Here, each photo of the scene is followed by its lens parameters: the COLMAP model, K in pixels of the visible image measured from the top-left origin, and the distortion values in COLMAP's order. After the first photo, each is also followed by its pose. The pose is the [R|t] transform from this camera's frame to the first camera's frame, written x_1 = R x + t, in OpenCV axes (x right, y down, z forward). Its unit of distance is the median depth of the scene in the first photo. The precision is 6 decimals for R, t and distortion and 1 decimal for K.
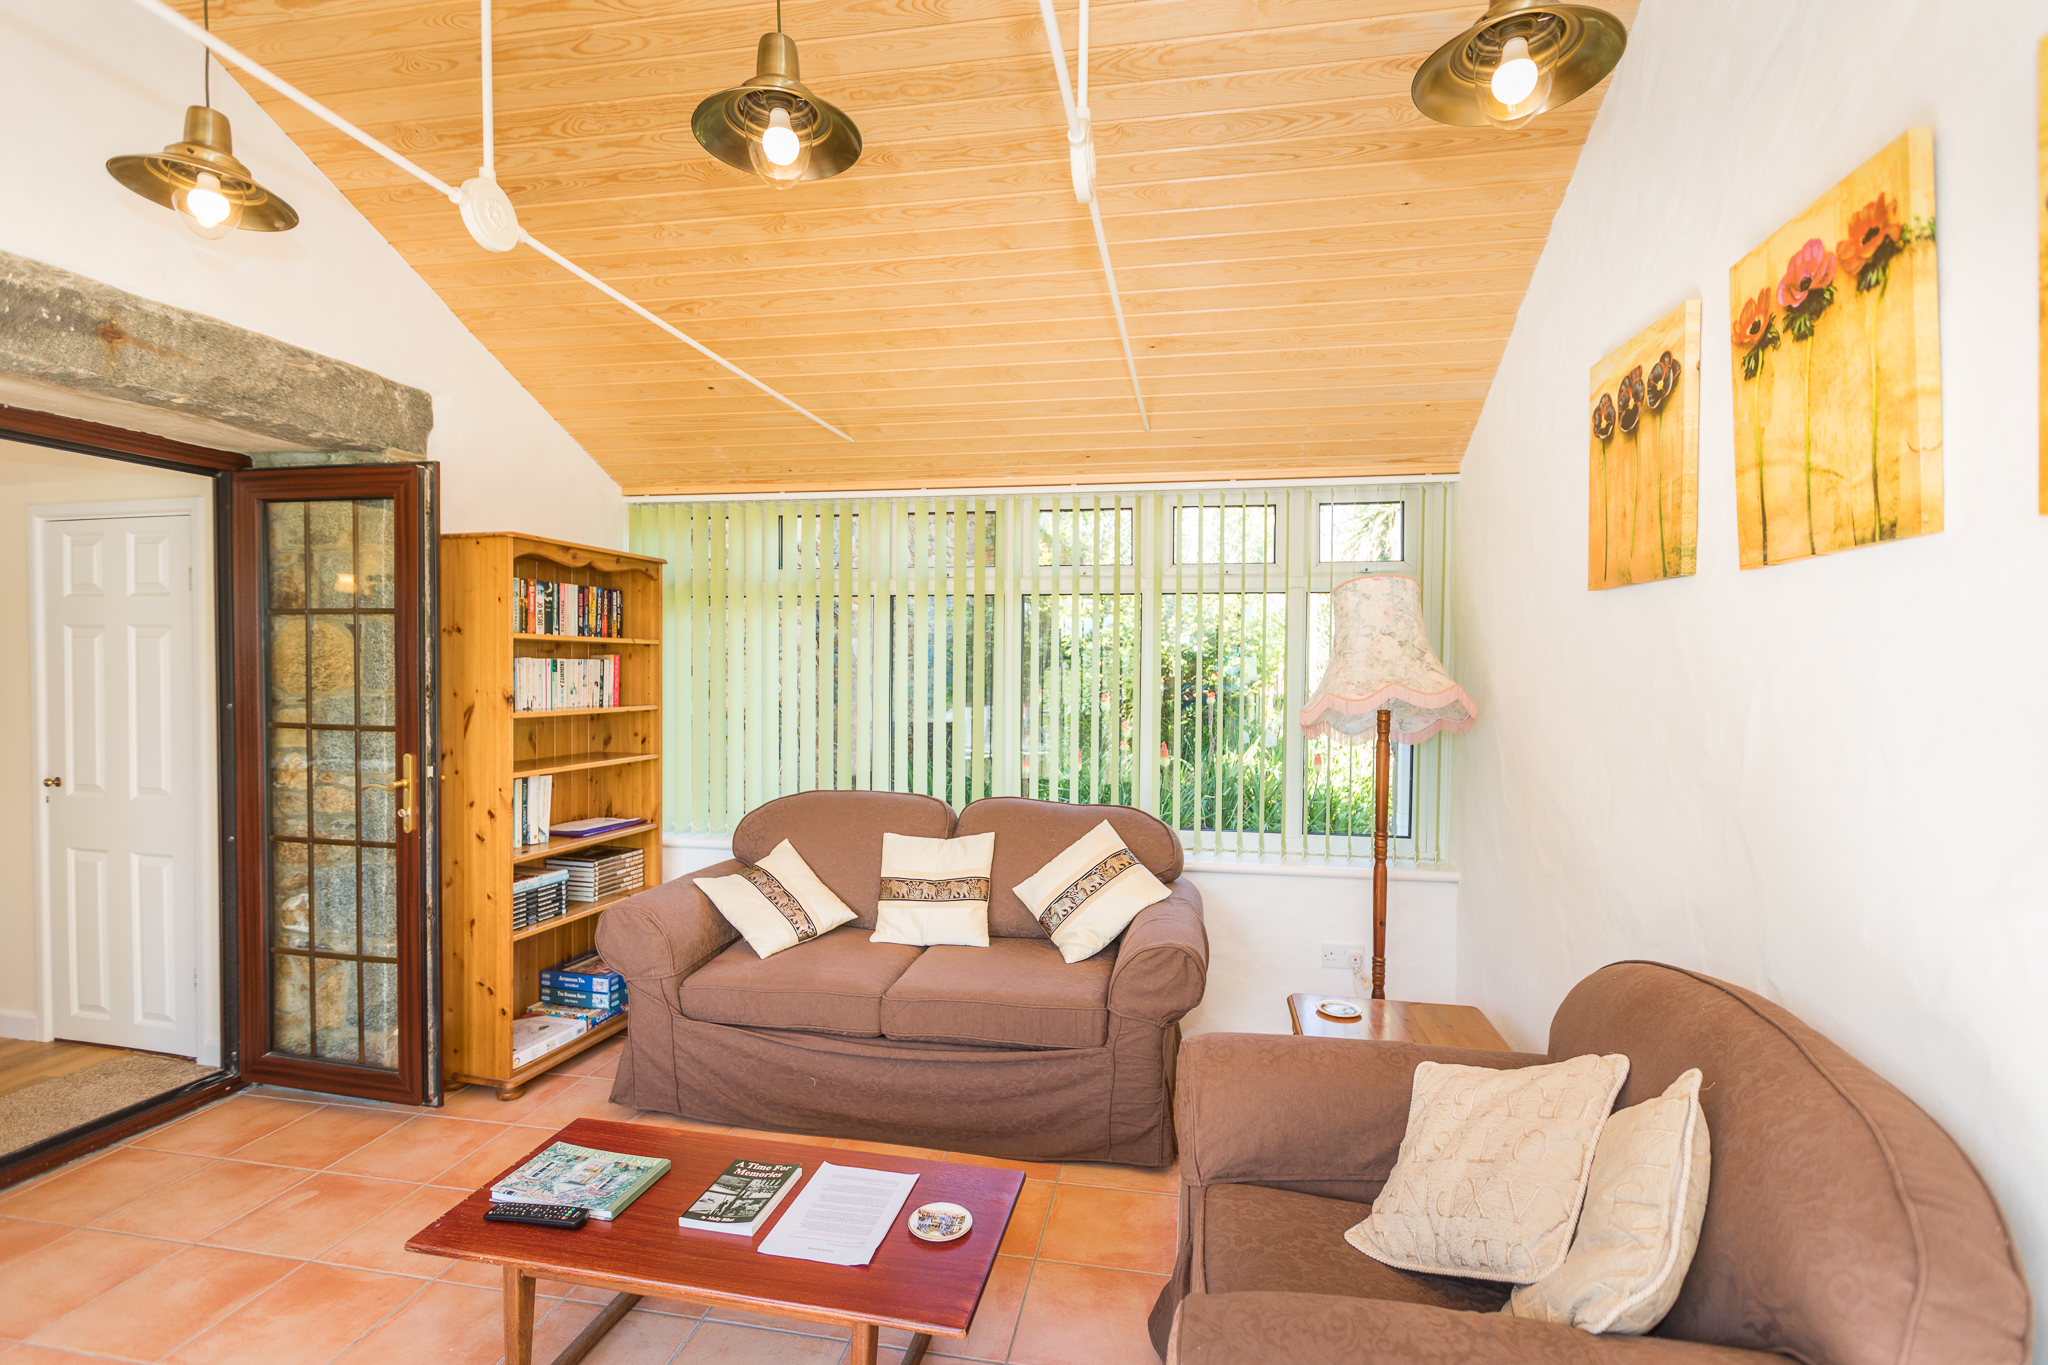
lens RADIAL K [[932.4, 0, 1028.7], [0, 932.4, 688.0], [0, 0, 1]] dist [0.003580, 0.000153]
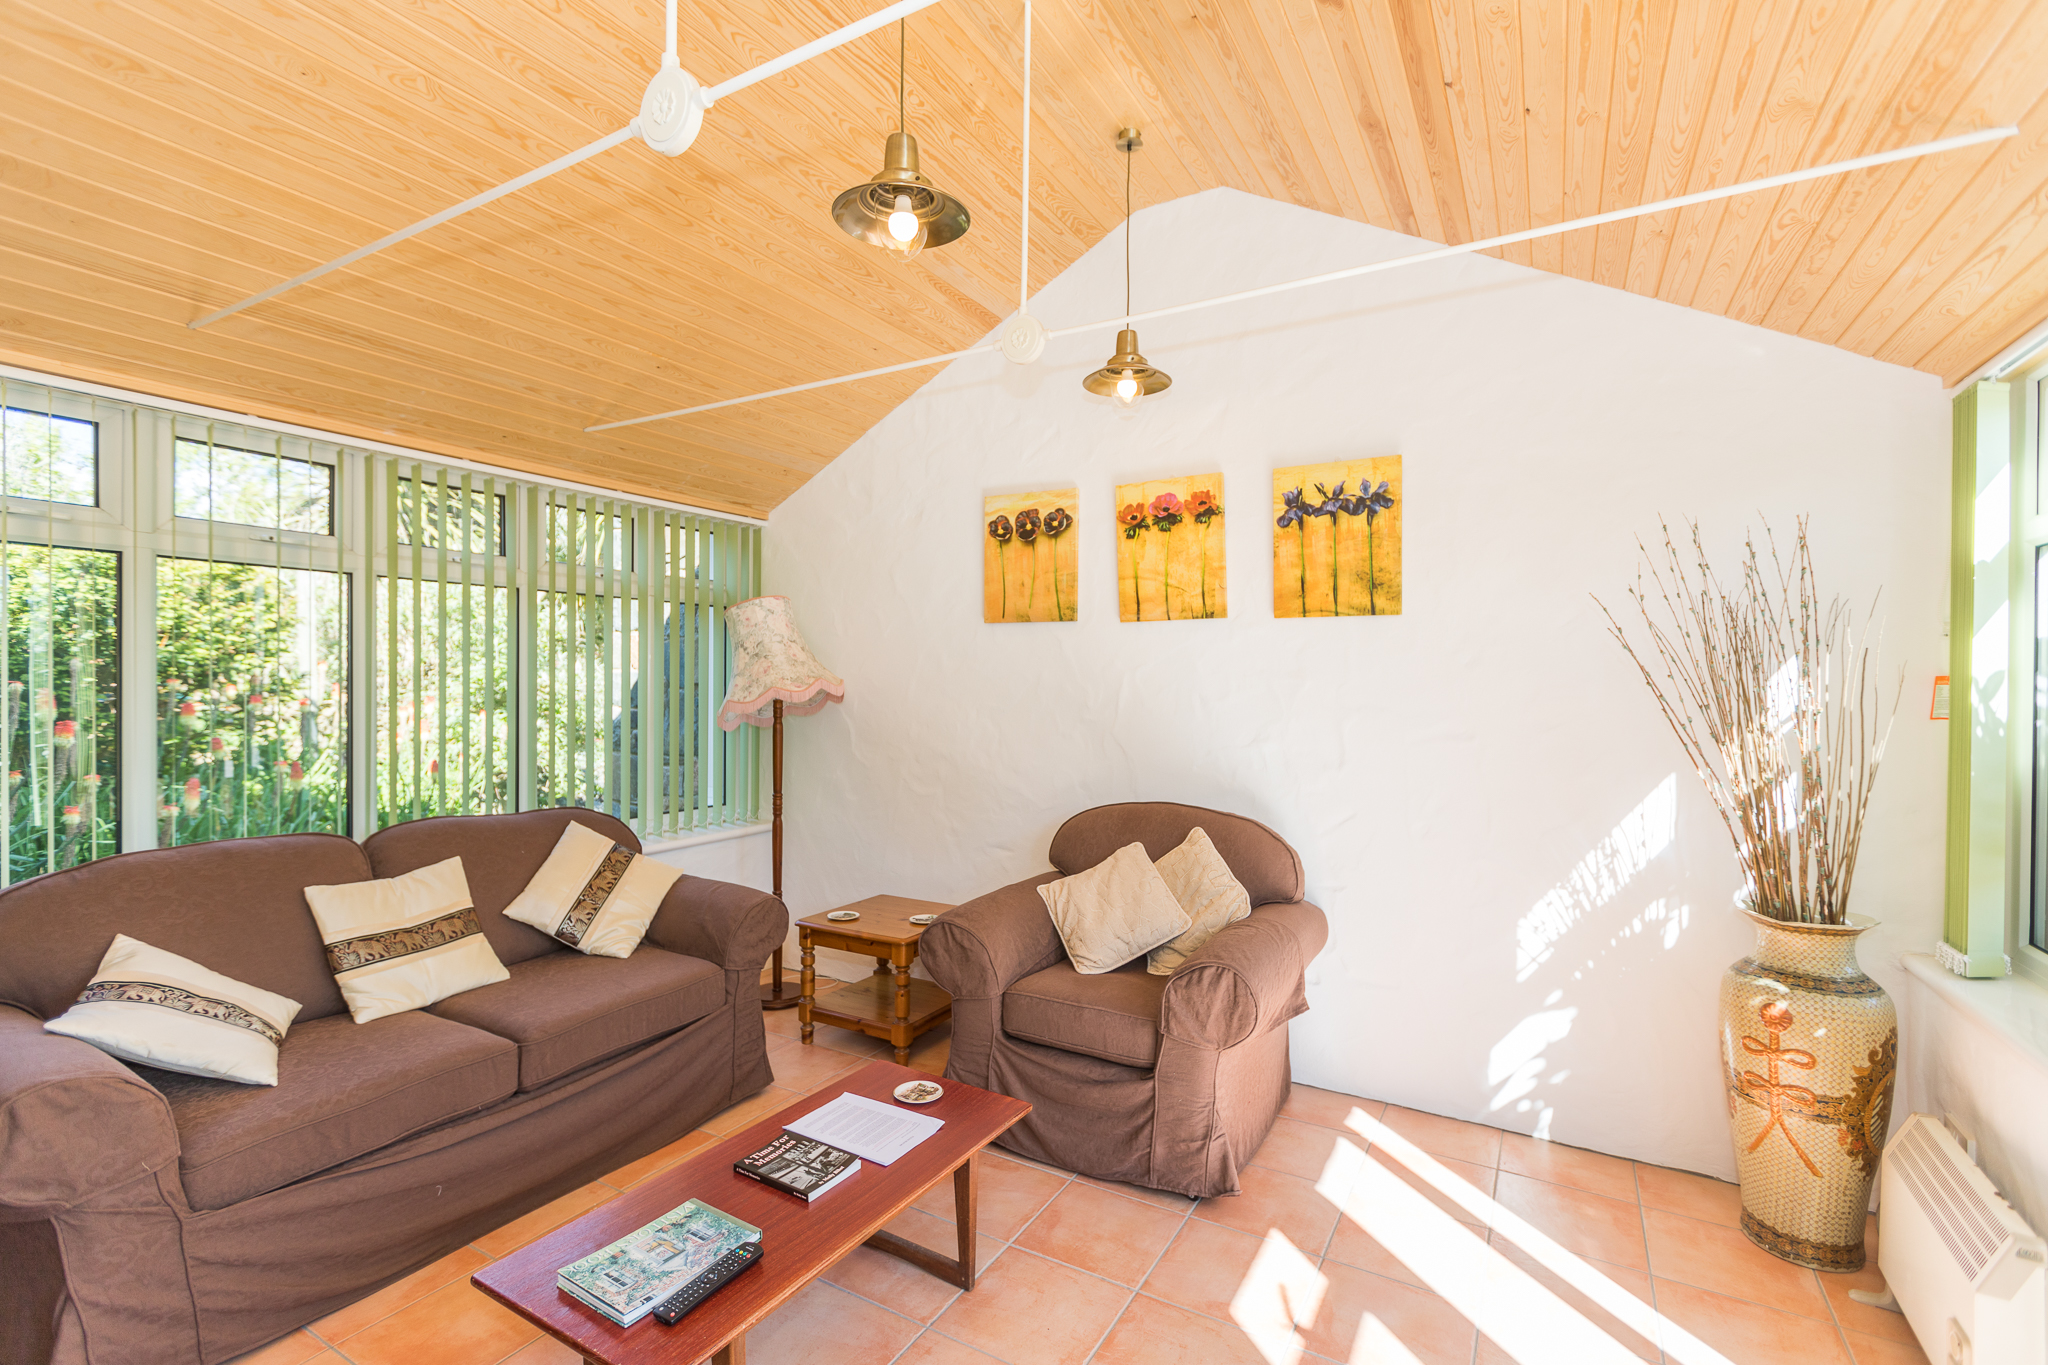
lens RADIAL K [[920.8, 0, 1021.8], [0, 920.8, 688.5], [0, 0, 1]] dist [-0.000455, 0.000004]
pose [[0.337984, -0.012999, 0.941062, -1.222970], [0.018955, 0.999796, 0.007002, 0.009895], [-0.940961, 0.015471, 0.338161, 0.425836]]
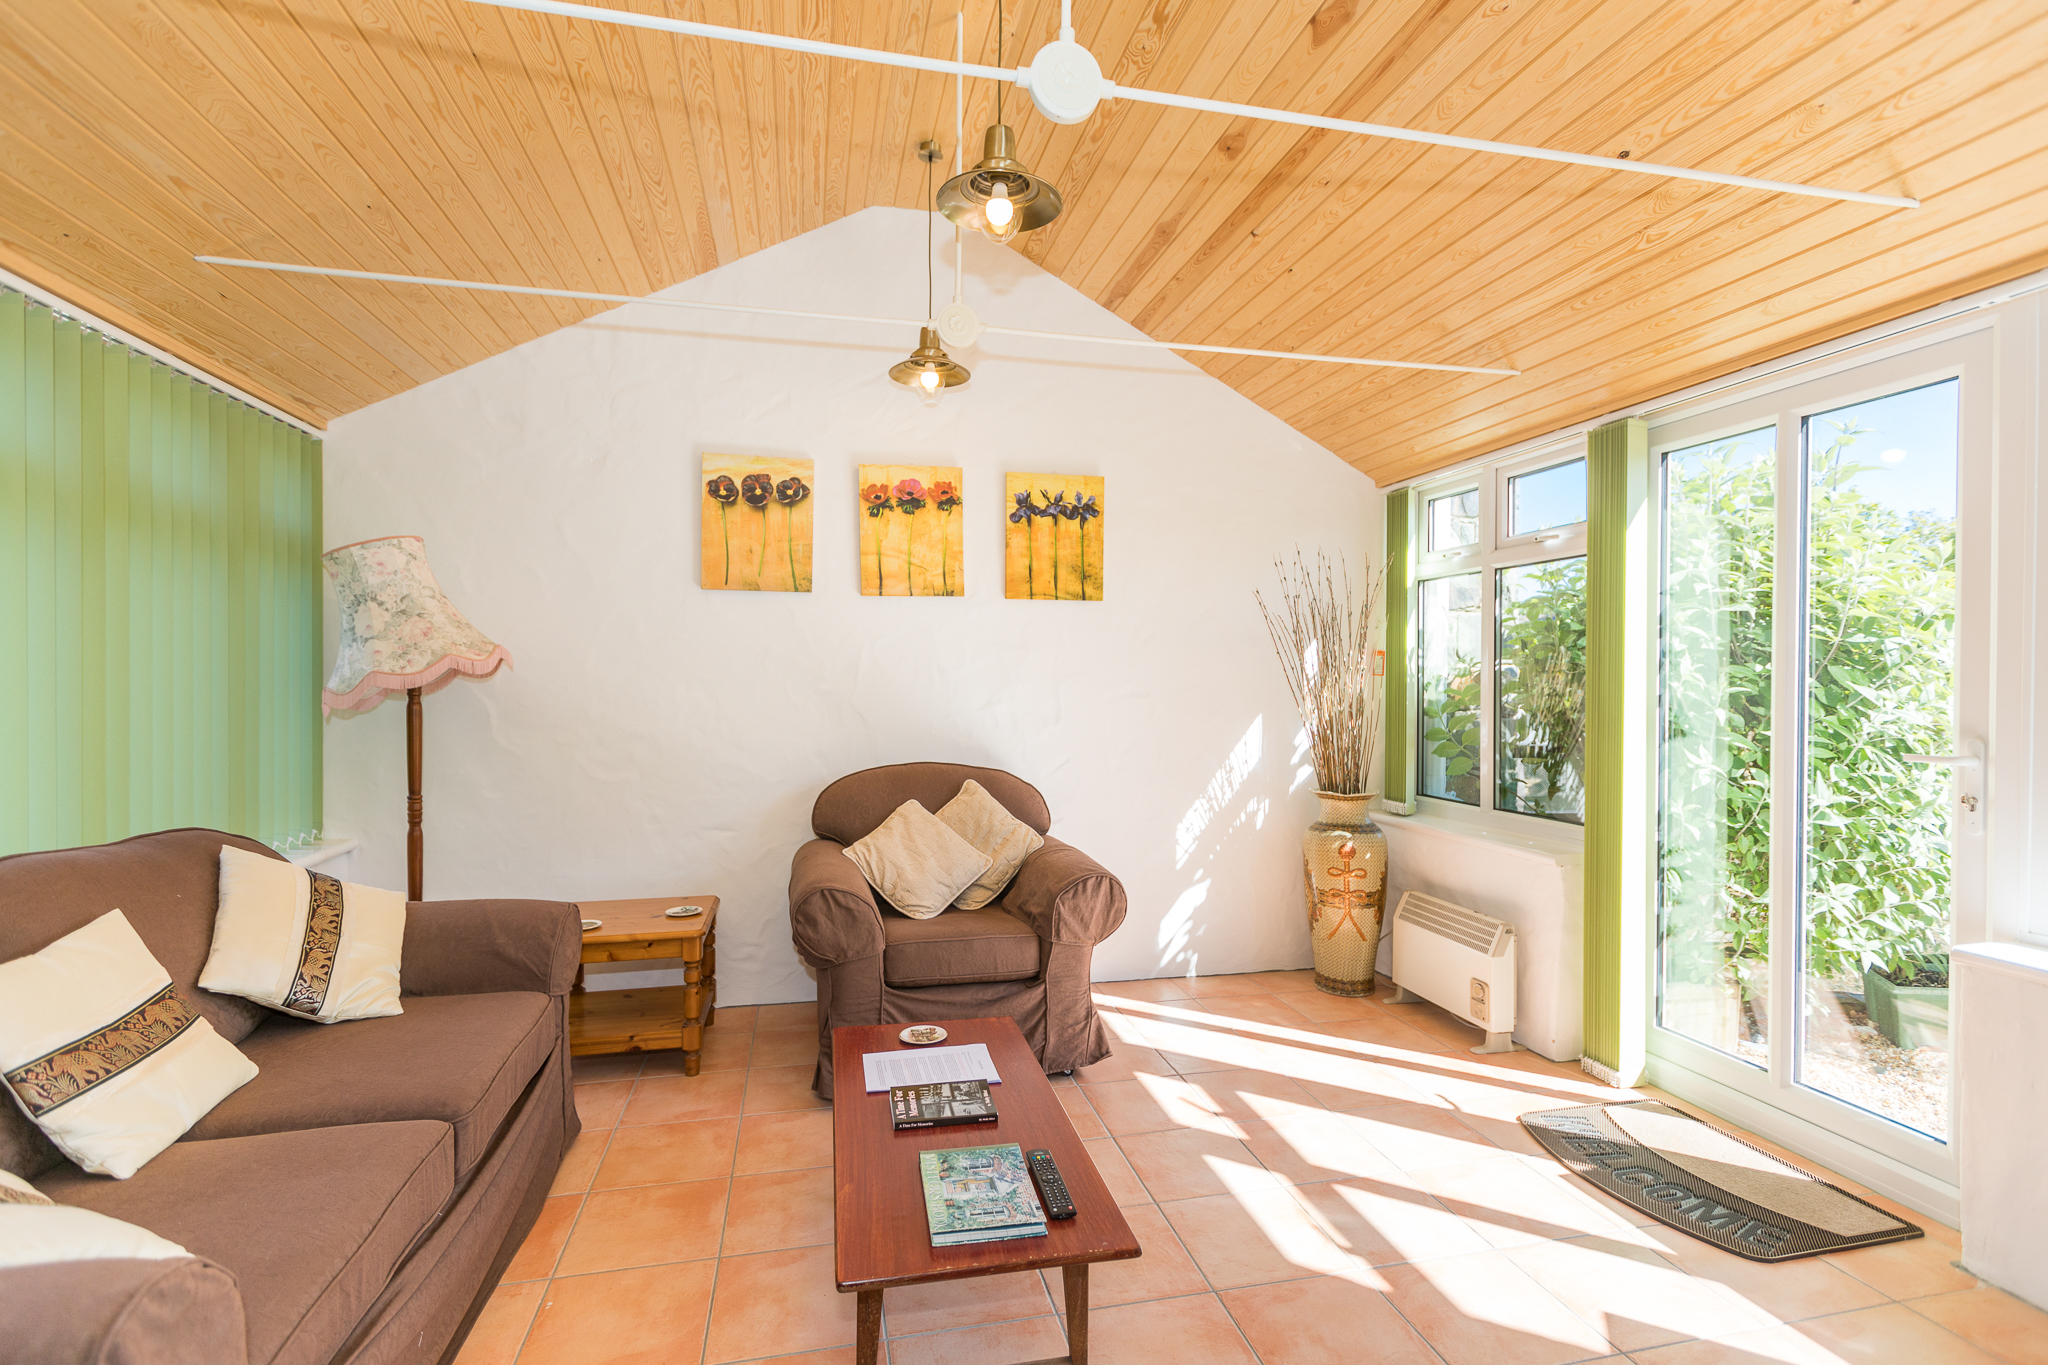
lens RADIAL K [[935.8, 0, 1020.3], [0, 935.8, 690.1], [0, 0, 1]] dist [-0.004247, 0.000341]
pose [[-0.390082, -0.017760, 0.920609, -1.358367], [0.017859, 0.999480, 0.026849, 0.046533], [-0.920607, 0.026915, -0.389561, 1.369829]]
